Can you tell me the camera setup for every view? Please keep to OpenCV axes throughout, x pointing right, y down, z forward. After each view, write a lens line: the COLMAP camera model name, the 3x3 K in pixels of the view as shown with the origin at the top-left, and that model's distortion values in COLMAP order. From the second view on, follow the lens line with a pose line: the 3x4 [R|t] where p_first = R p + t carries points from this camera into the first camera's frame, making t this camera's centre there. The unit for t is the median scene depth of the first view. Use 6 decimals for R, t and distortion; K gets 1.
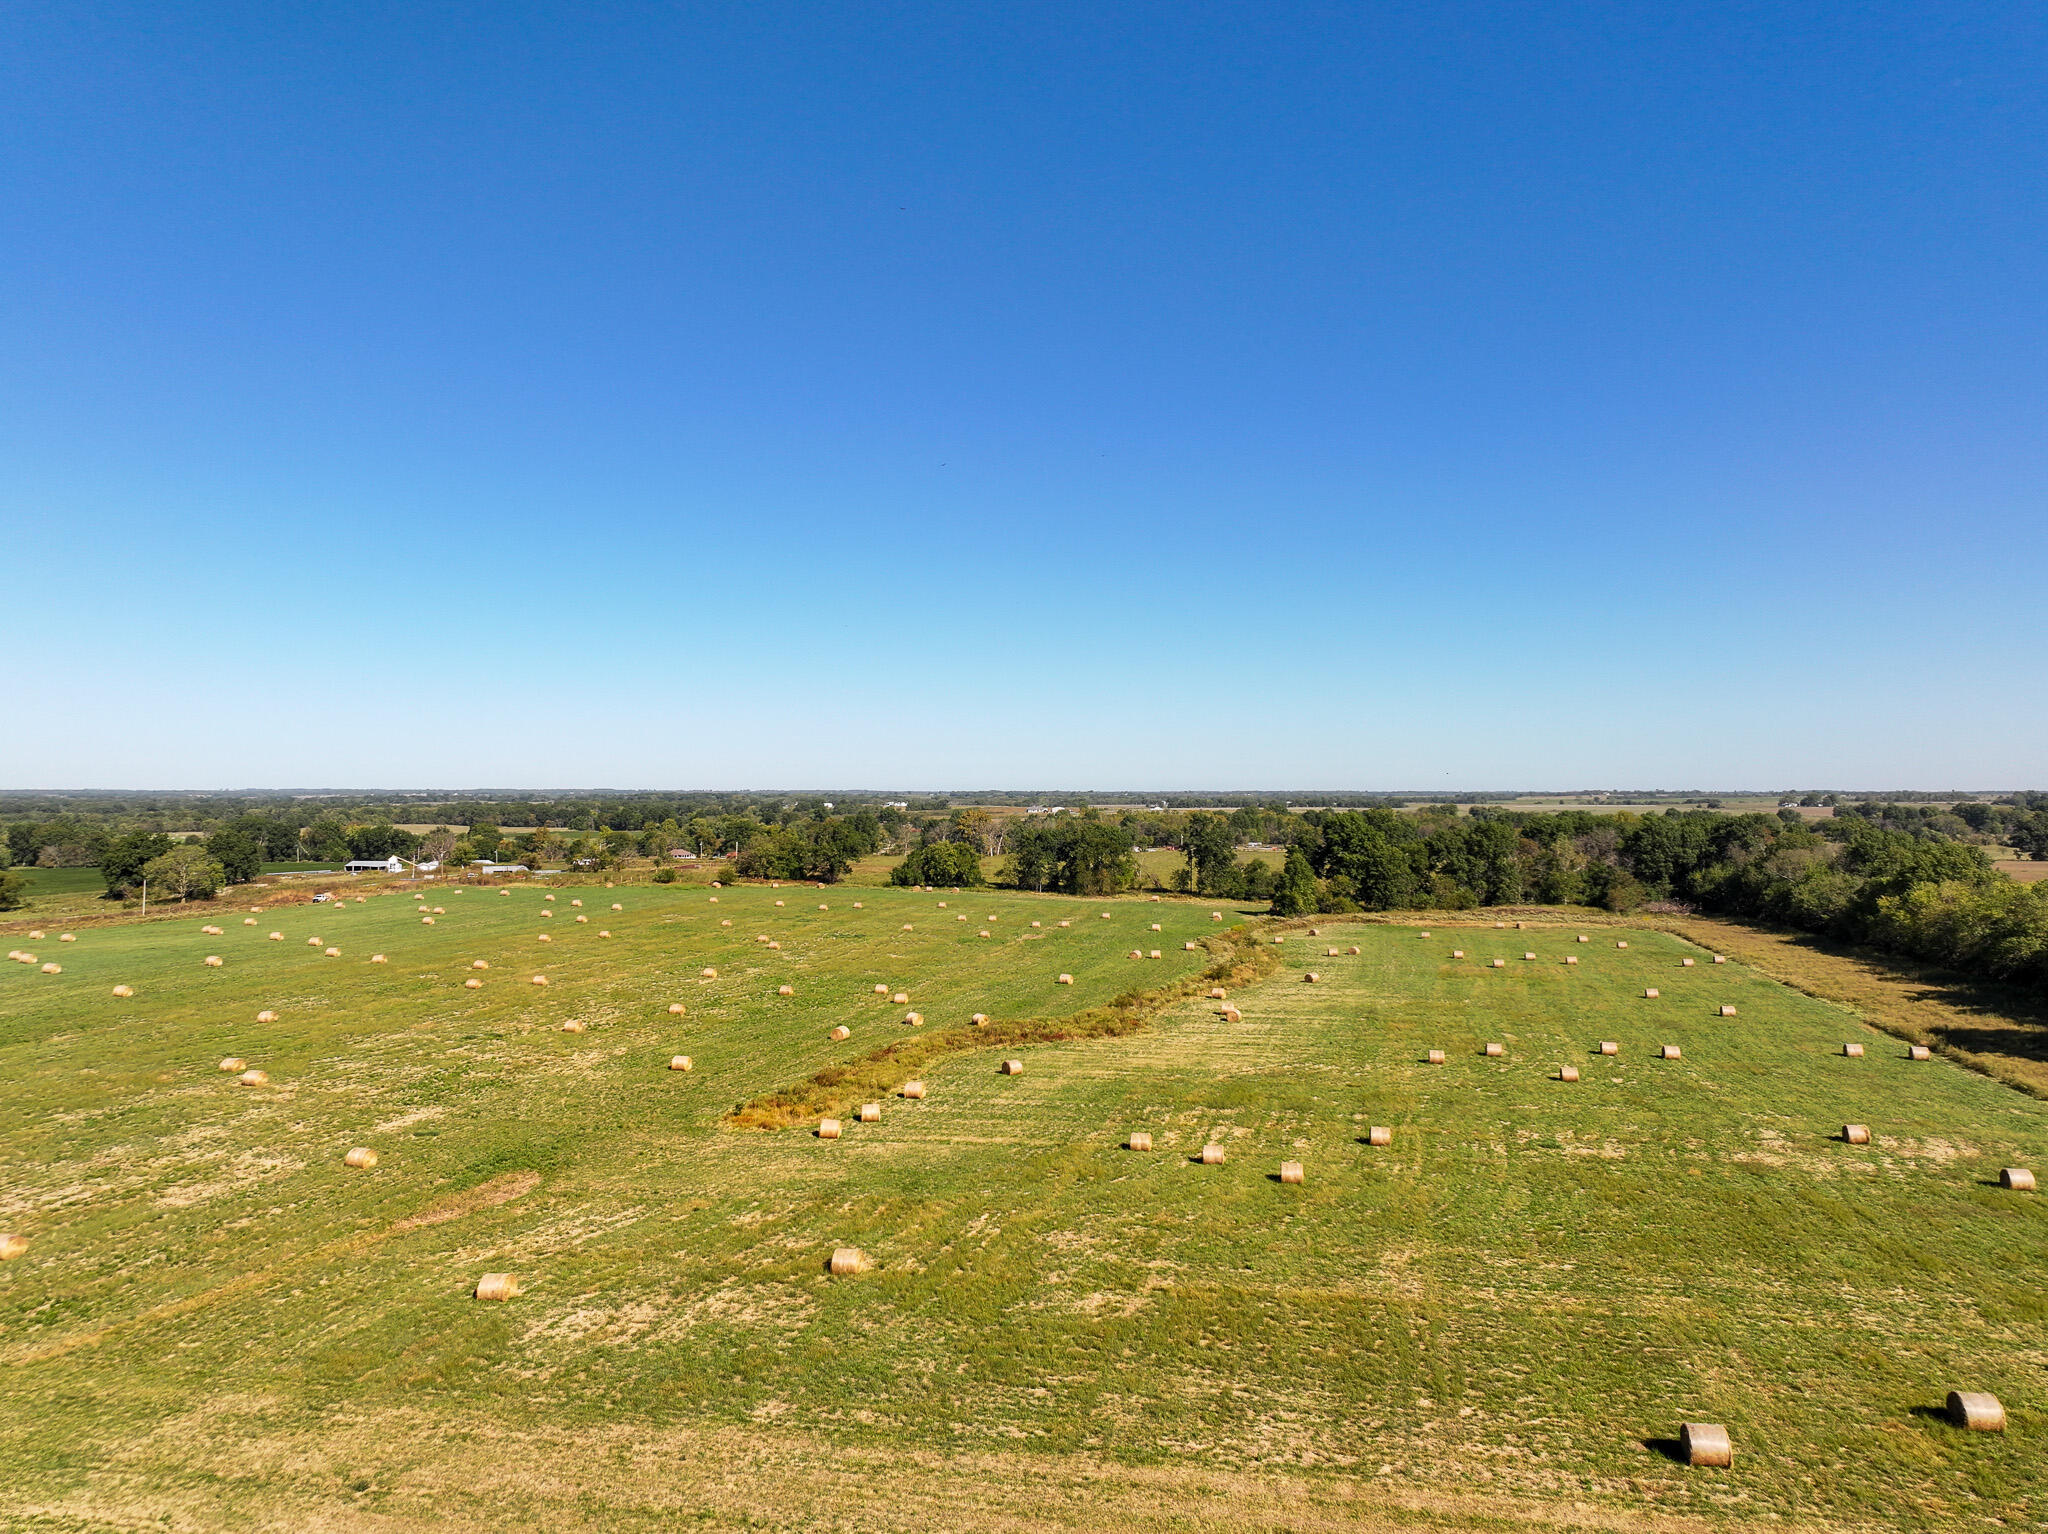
lens RADIAL K [[1437.0, 0, 1029.3], [0, 1437.0, 769.1], [0, 0, 1]] dist [0.002478, 0.012422]
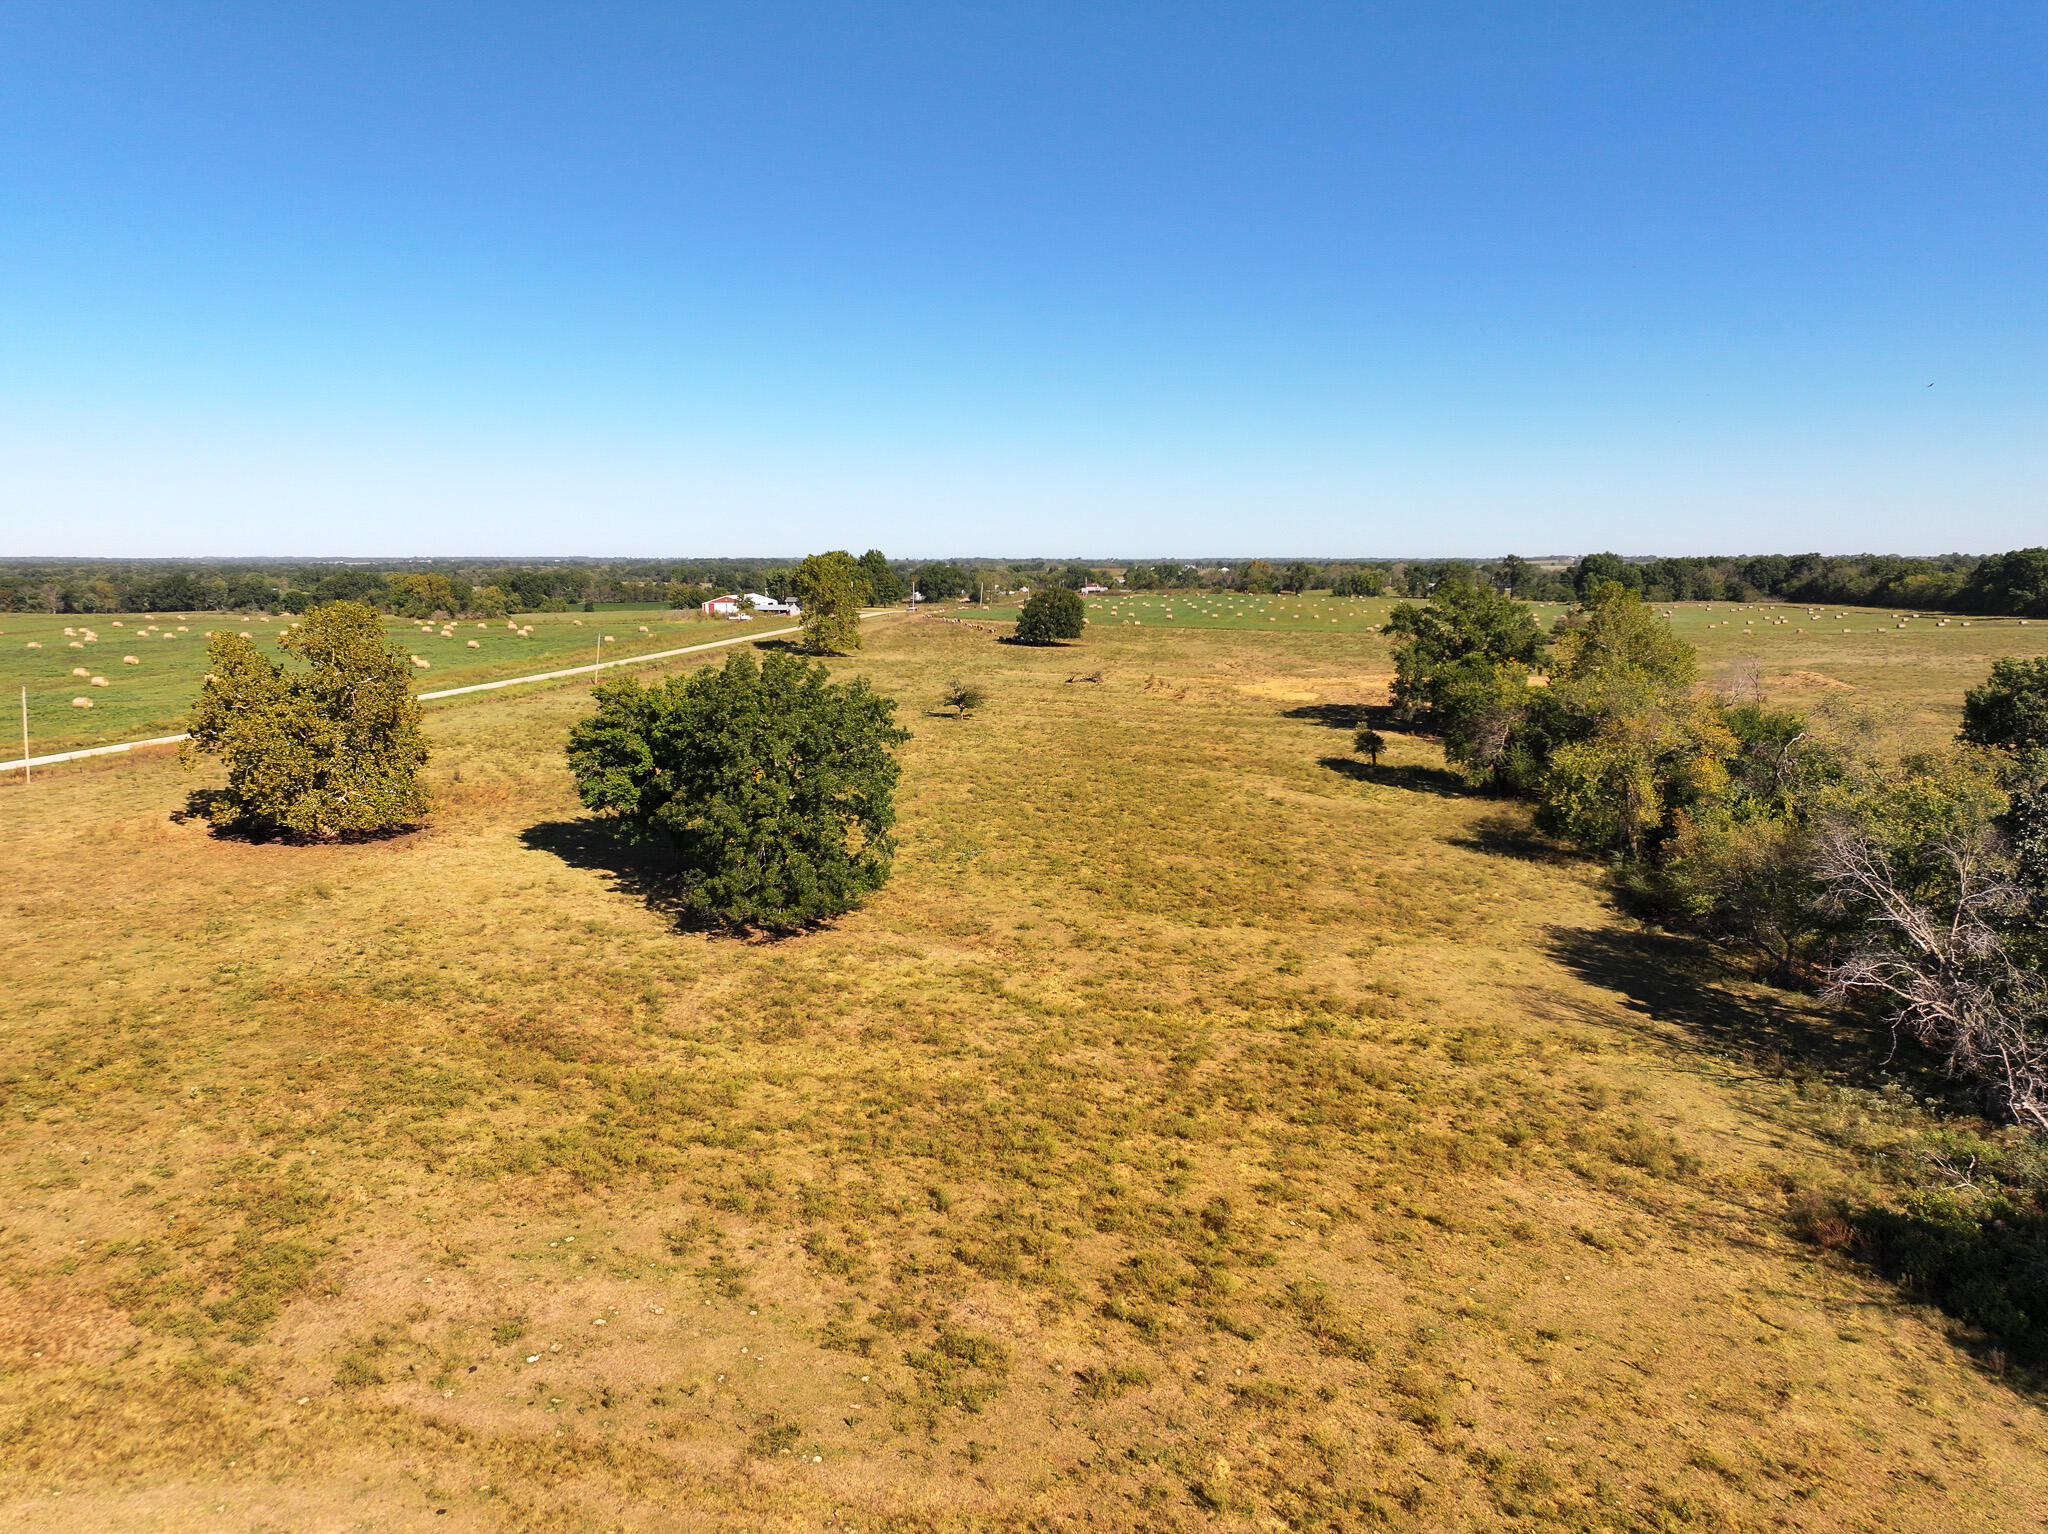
lens RADIAL K [[1437.0, 0, 1026.1], [0, 1437.0, 758.7], [0, 0, 1]] dist [0.002478, 0.012422]
pose [[0.999210, -0.008137, 0.038890, -0.772449], [0.002148, 0.988438, 0.151612, 0.011461], [-0.039674, -0.151408, 0.987675, -1.108559]]
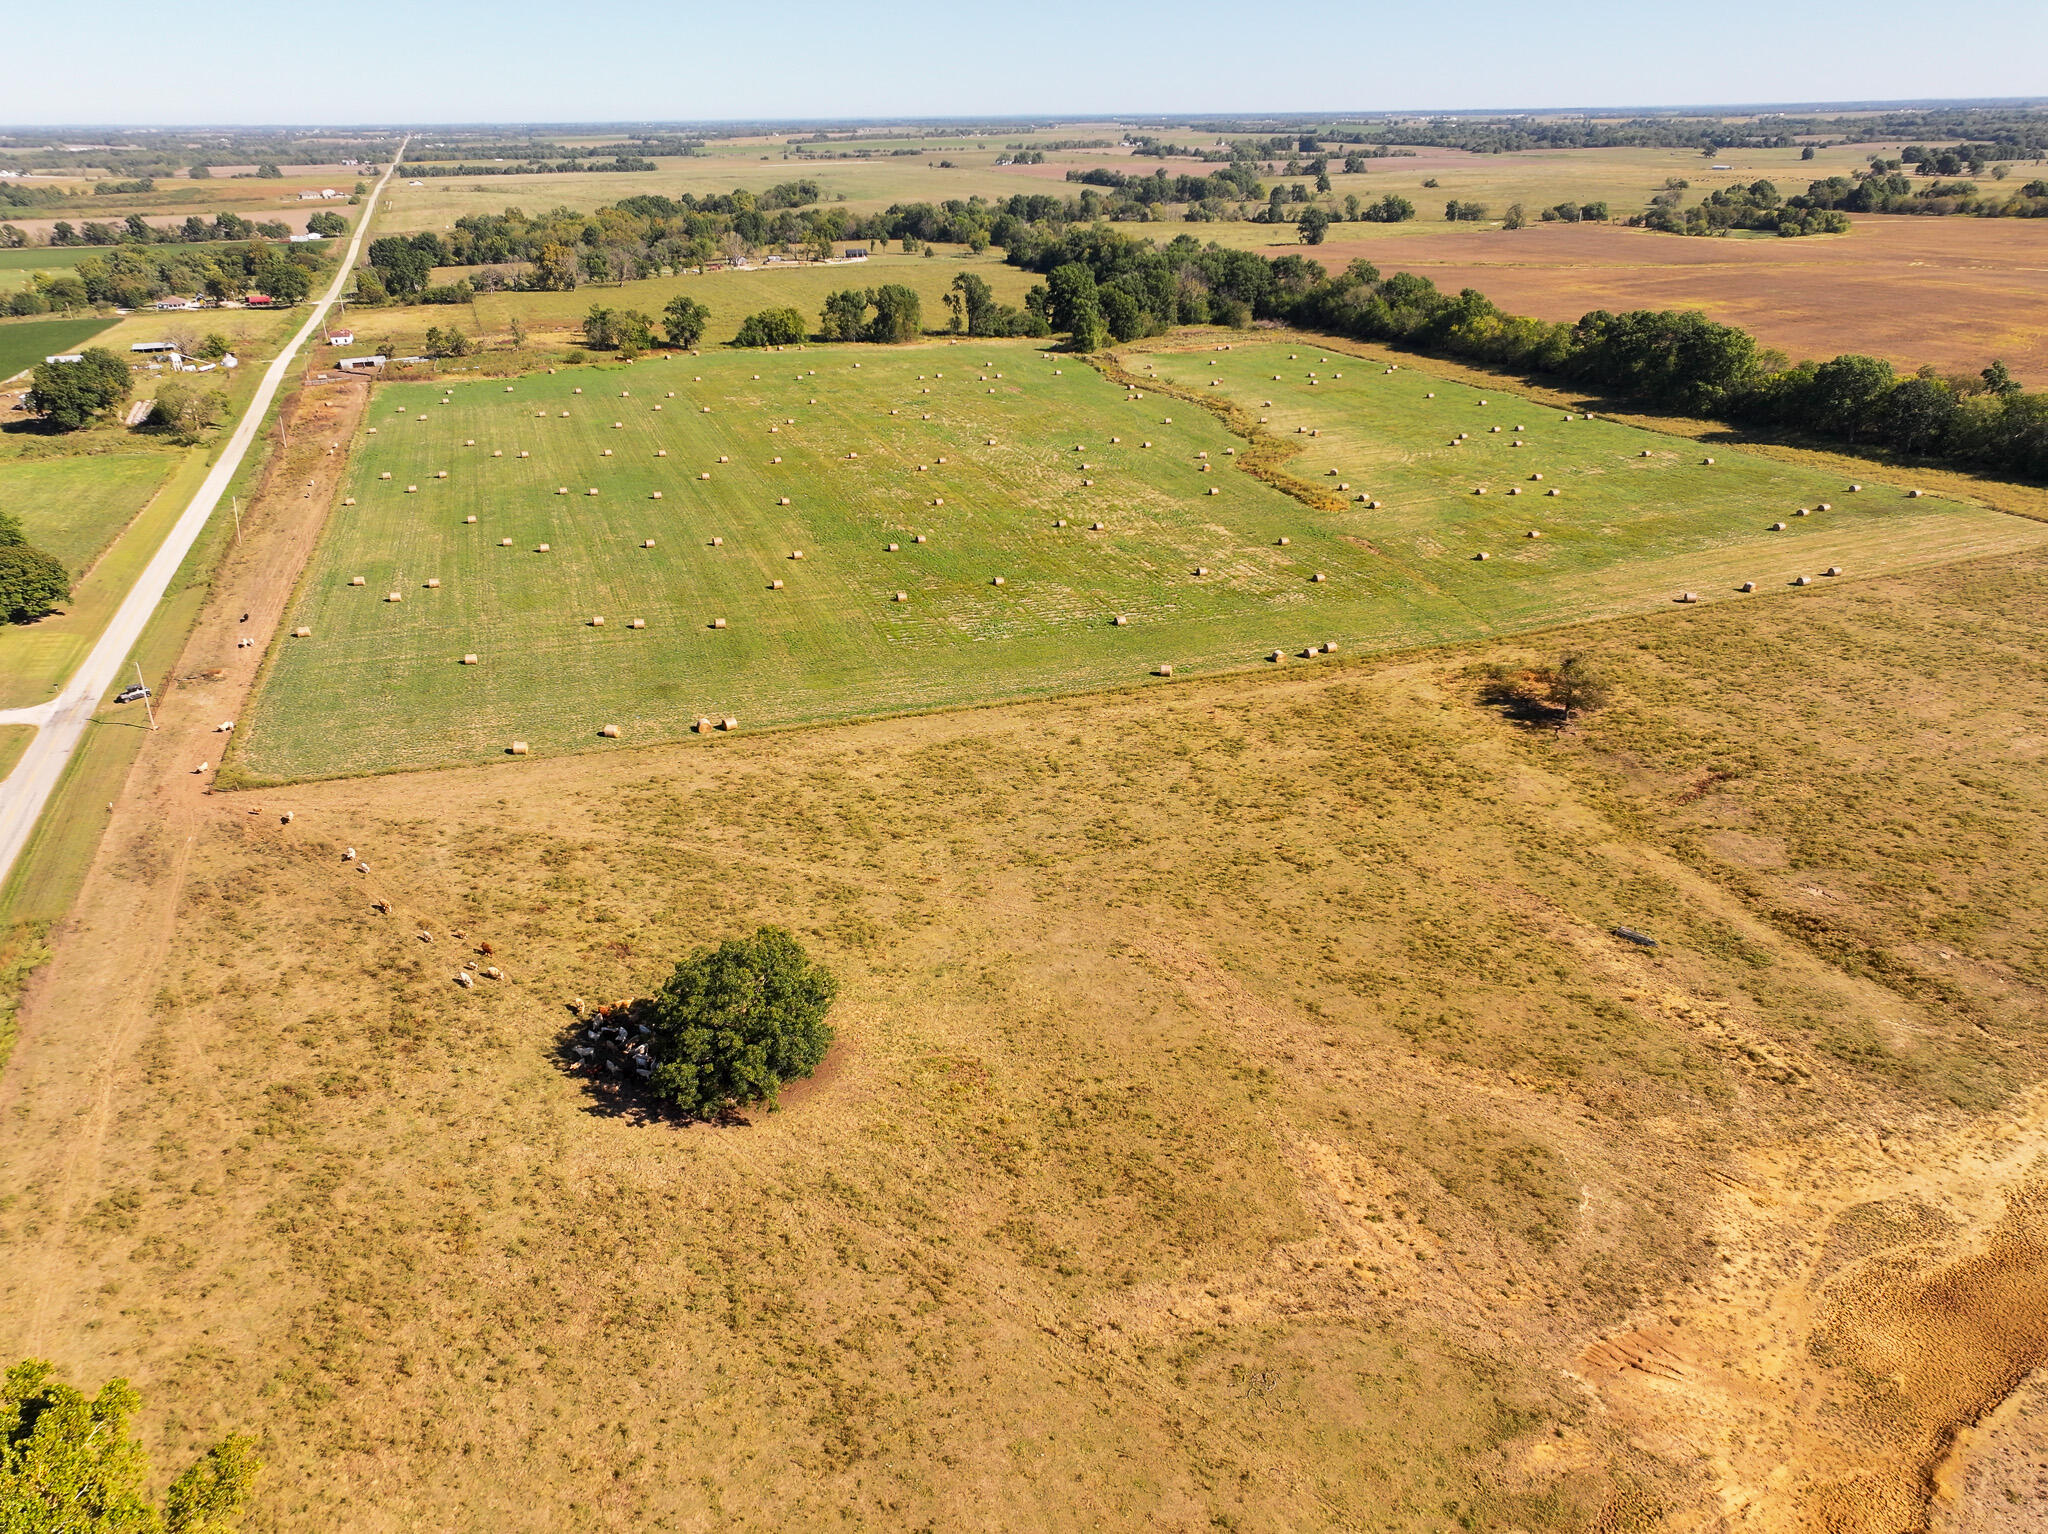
lens RADIAL K [[1437.0, 0, 1026.5], [0, 1437.0, 762.5], [0, 0, 1]] dist [0.002478, 0.012422]
pose [[0.837762, -0.236329, 0.492243, -0.825617], [0.005776, 0.905271, 0.424796, -0.171145], [-0.546005, -0.353035, 0.759767, -0.304102]]
